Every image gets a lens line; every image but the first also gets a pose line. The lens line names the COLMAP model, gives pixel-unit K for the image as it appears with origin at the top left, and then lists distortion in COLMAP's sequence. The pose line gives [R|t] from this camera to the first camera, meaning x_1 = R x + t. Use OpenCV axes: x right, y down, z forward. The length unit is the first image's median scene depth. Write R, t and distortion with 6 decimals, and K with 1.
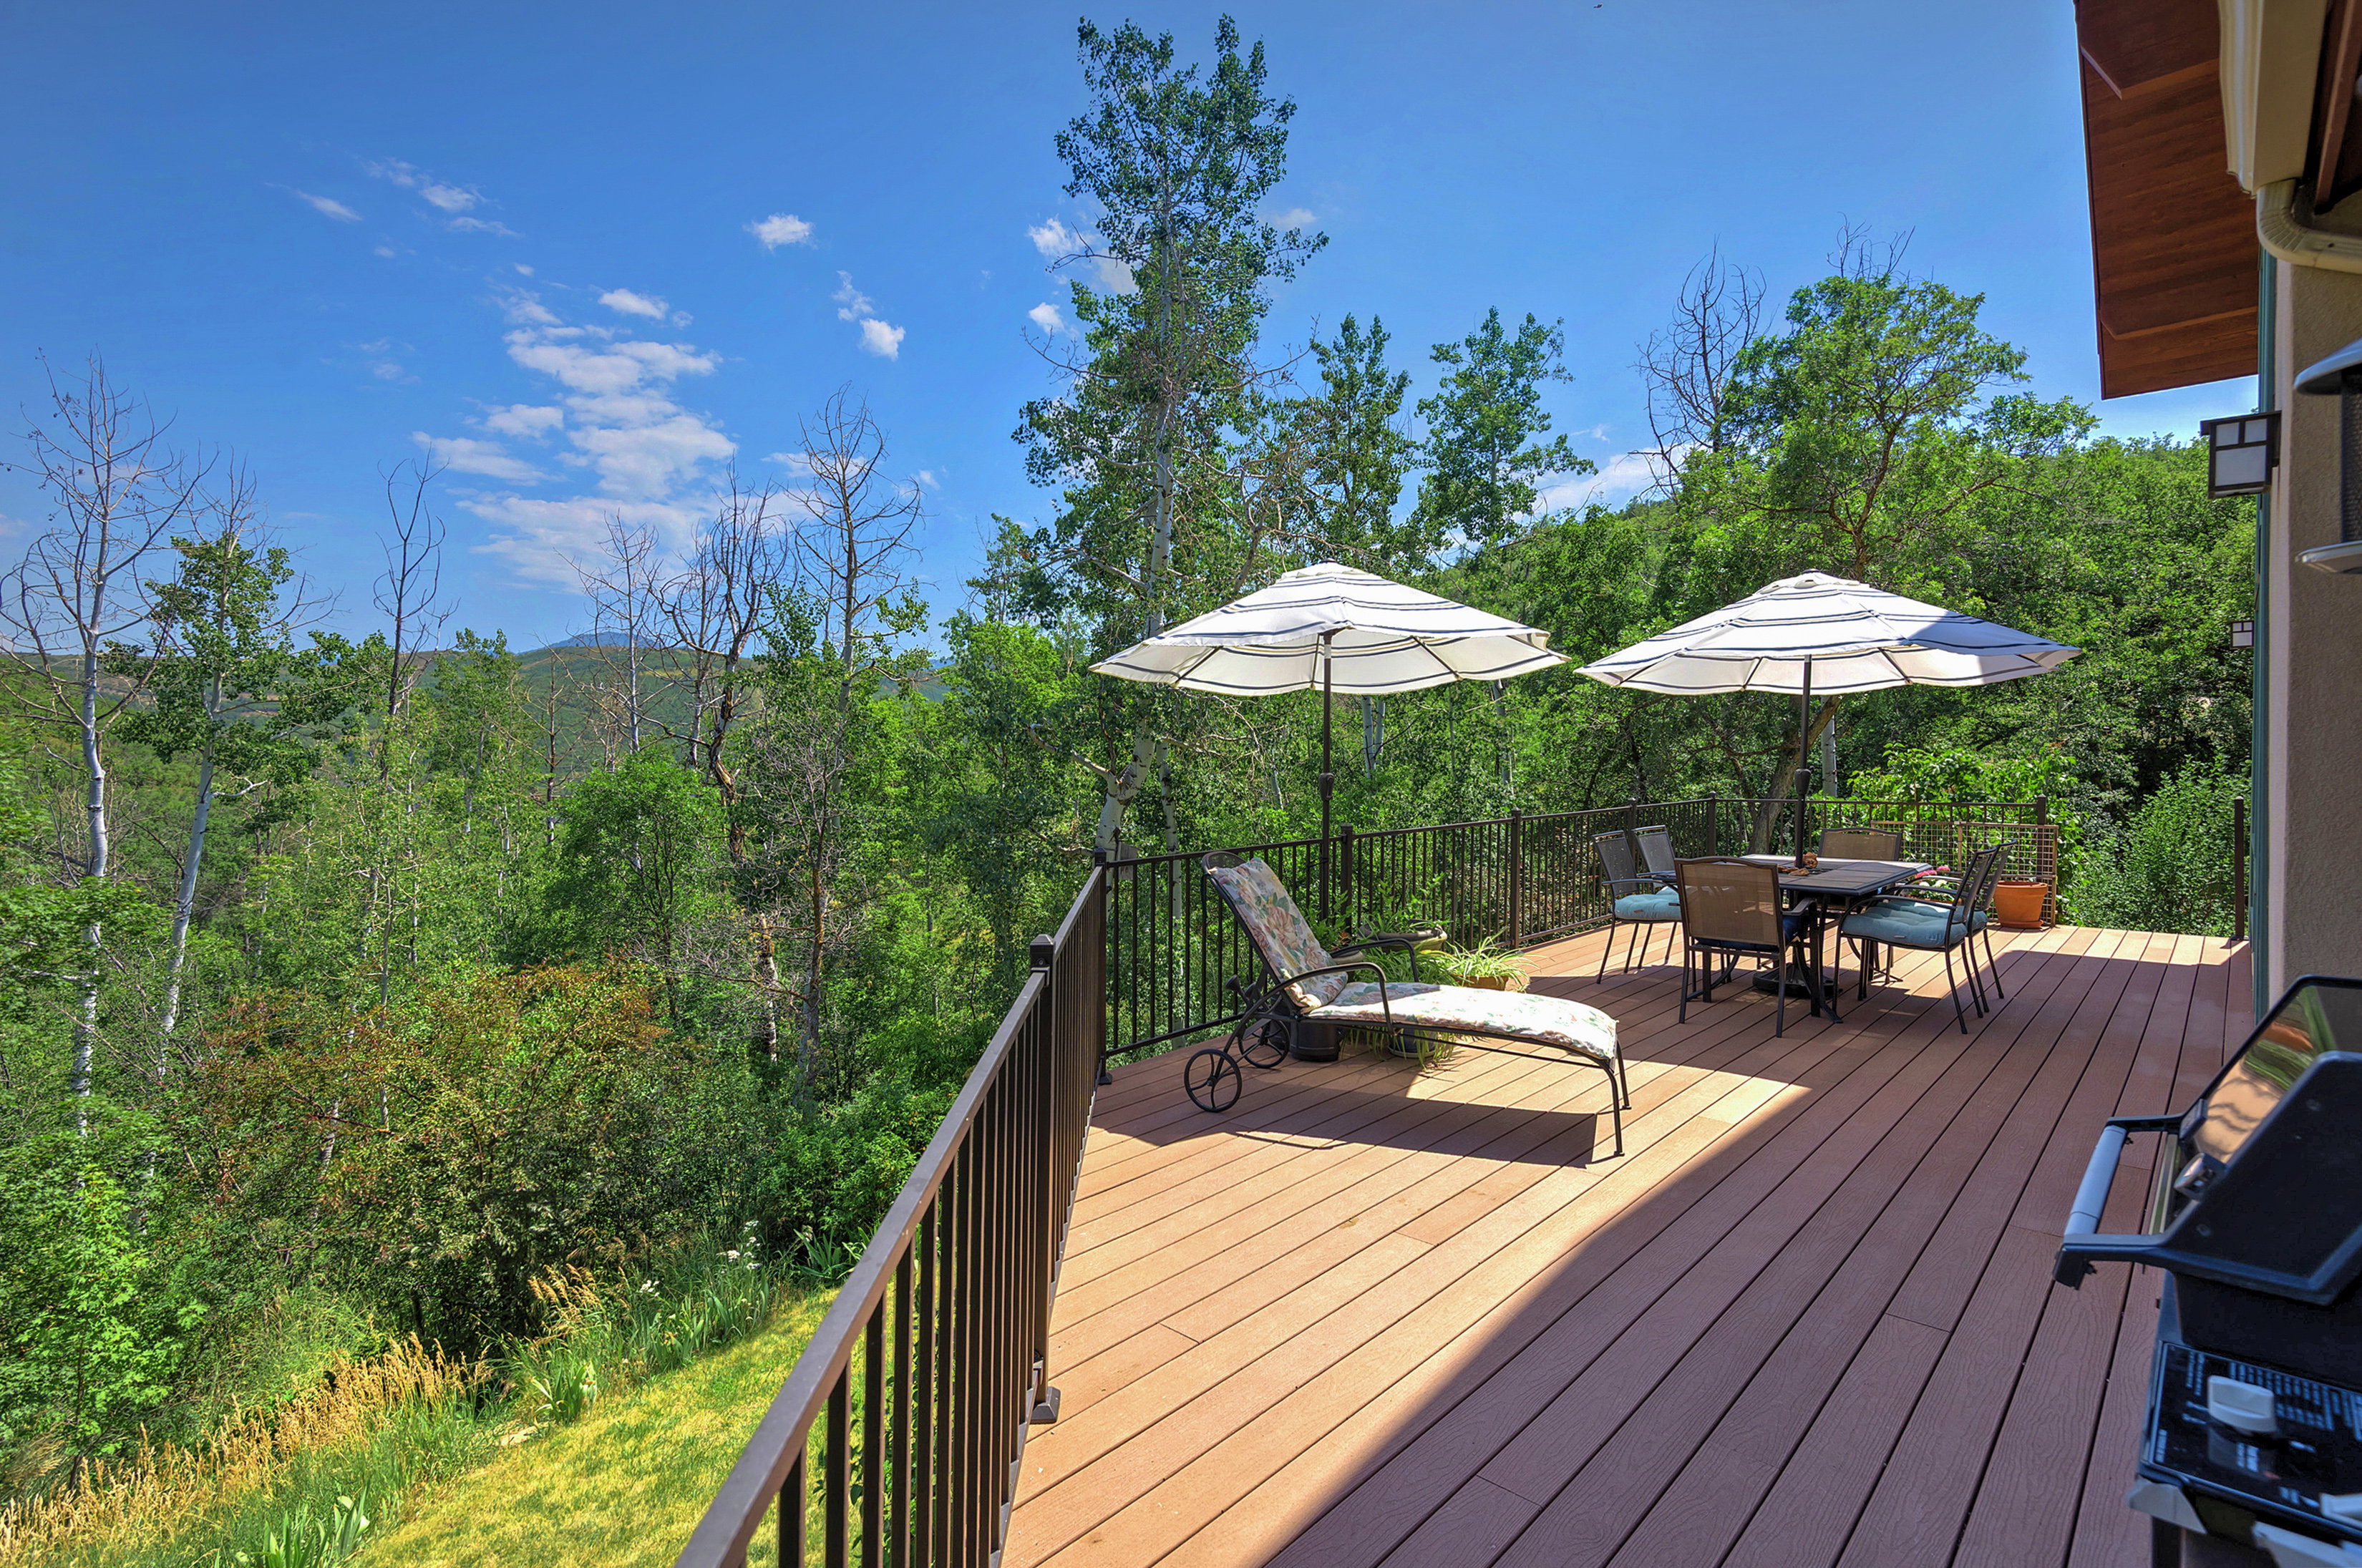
lens RADIAL K [[1129.2, 0, 1173.0], [0, 1129.2, 776.3], [0, 0, 1]] dist [0.040130, -0.016984]
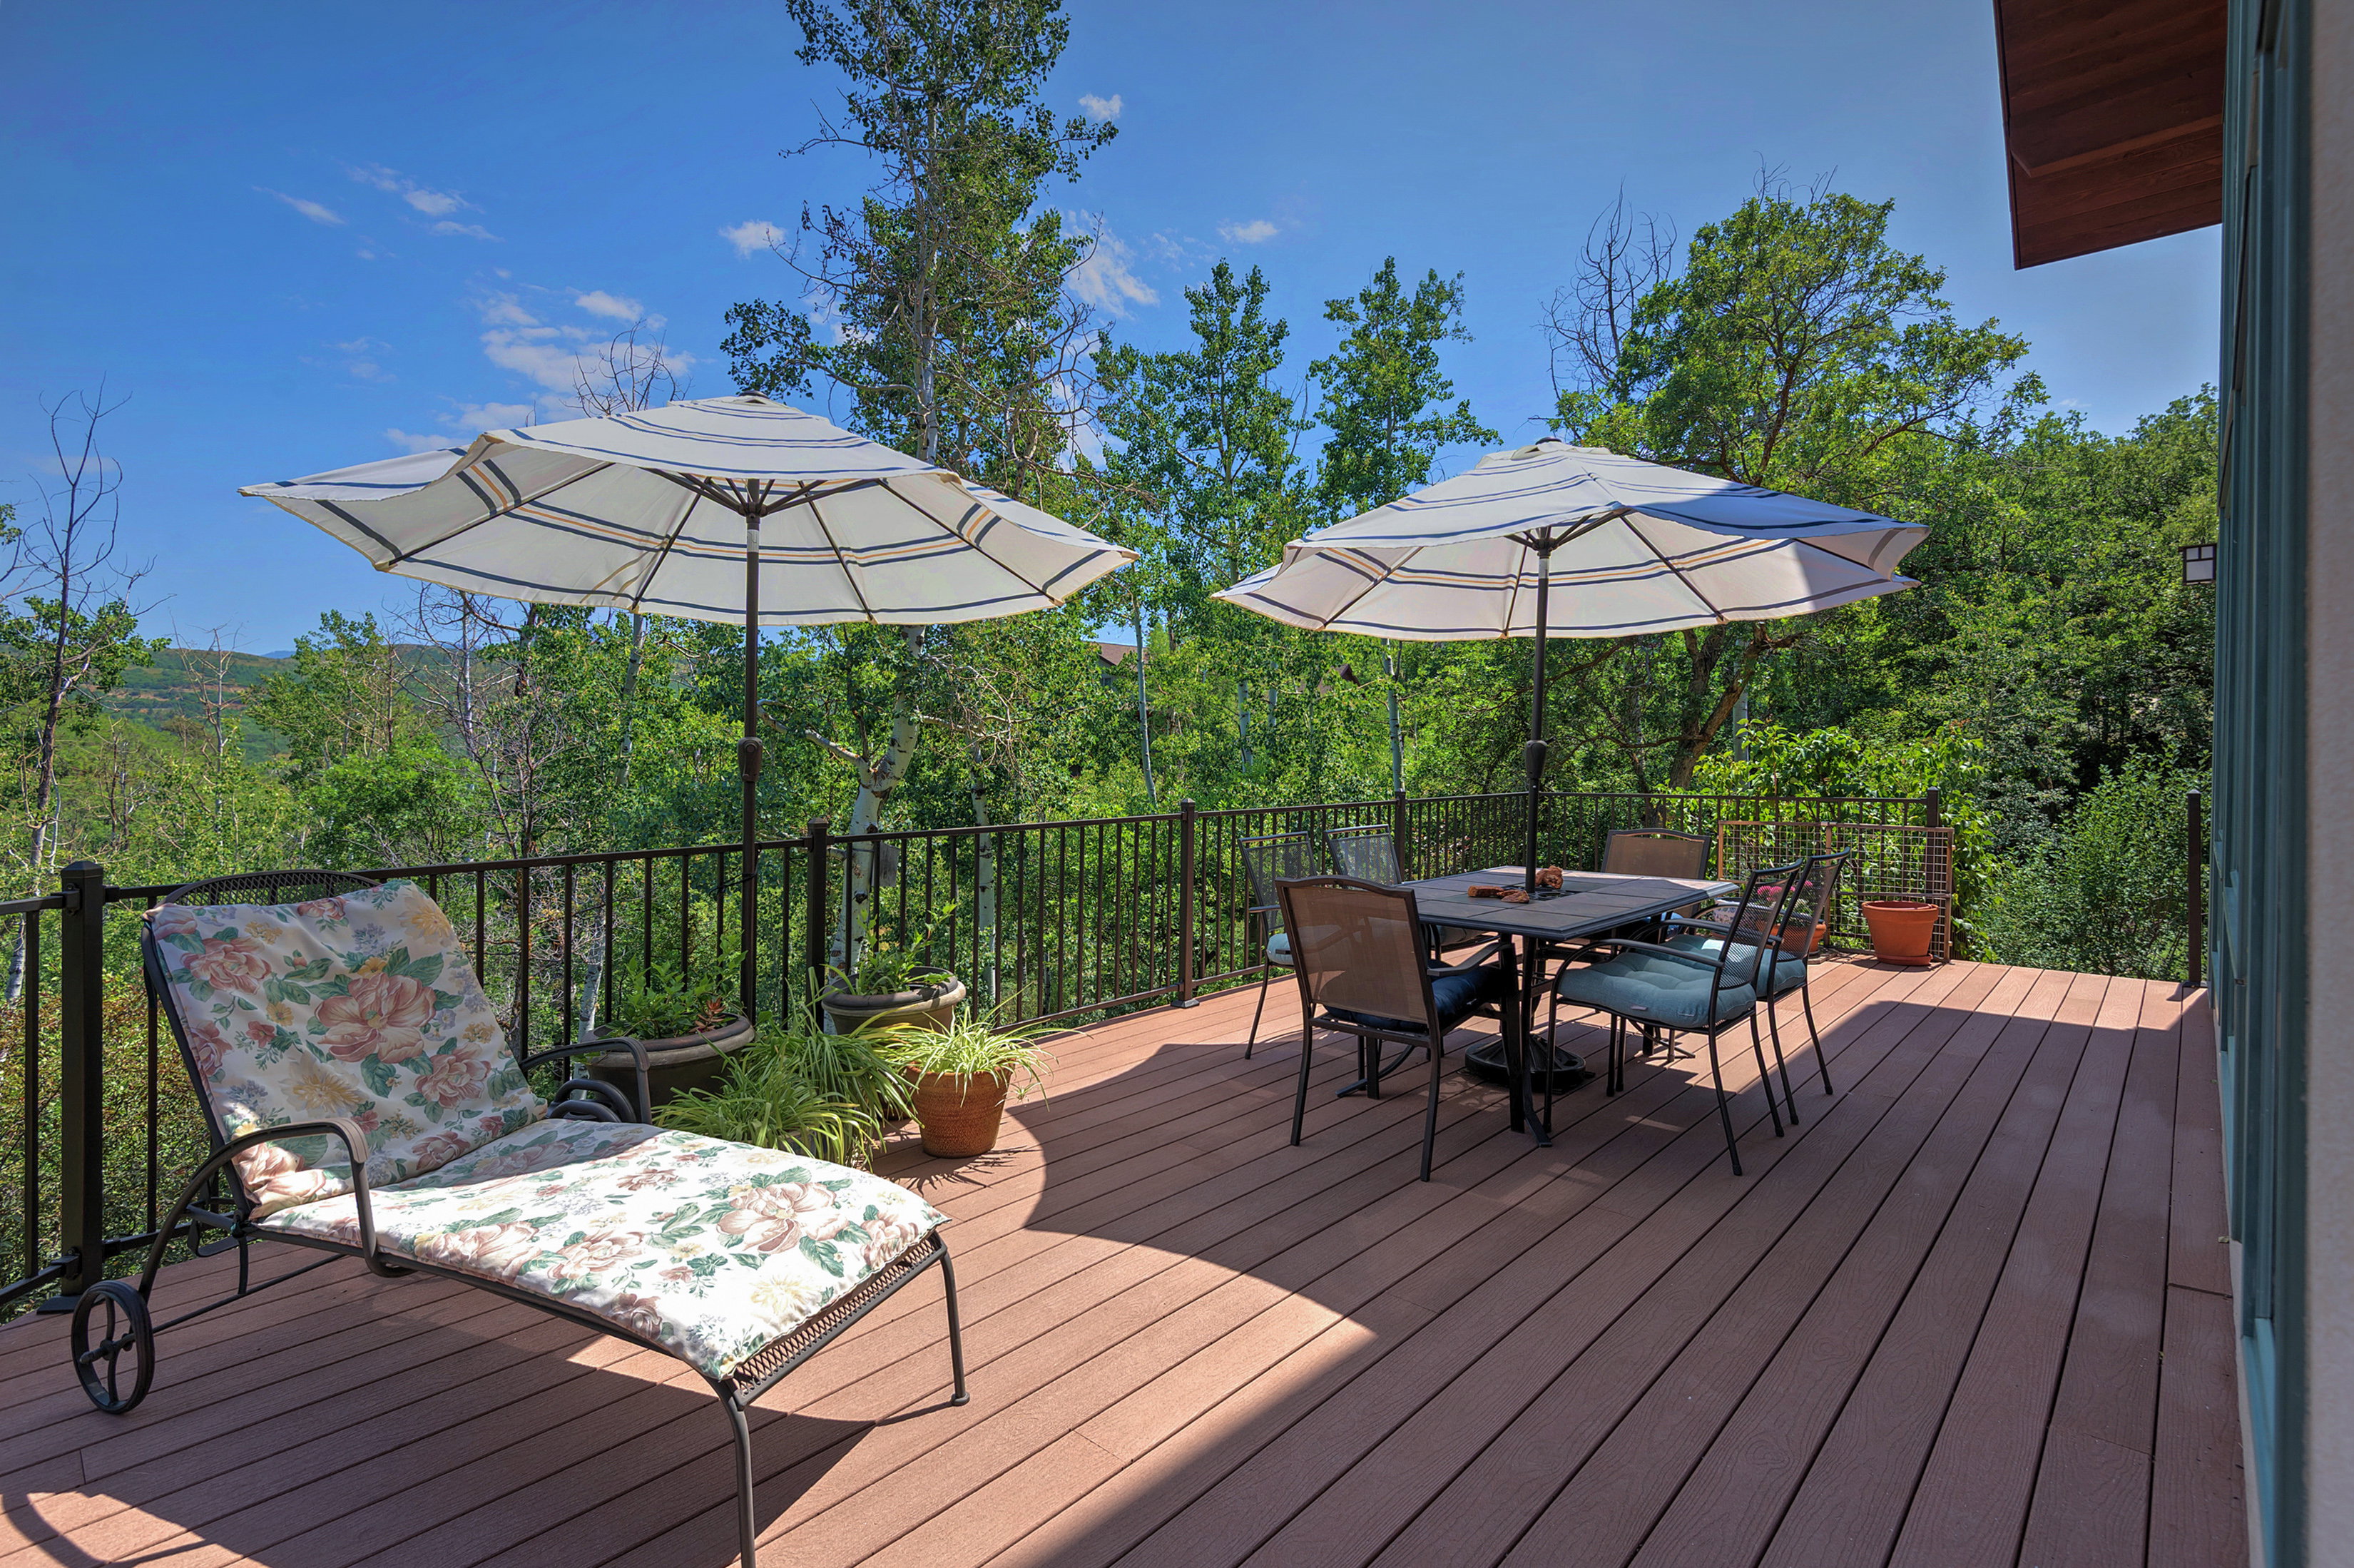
lens RADIAL K [[1080.2, 0, 1176.9], [0, 1080.2, 771.7], [0, 0, 1]] dist [0.010631, -0.000698]
pose [[0.999972, 0.006530, -0.003571, 0.135978], [-0.006547, 0.999966, -0.004963, 0.006689], [0.003538, 0.004986, 0.999981, 0.148267]]
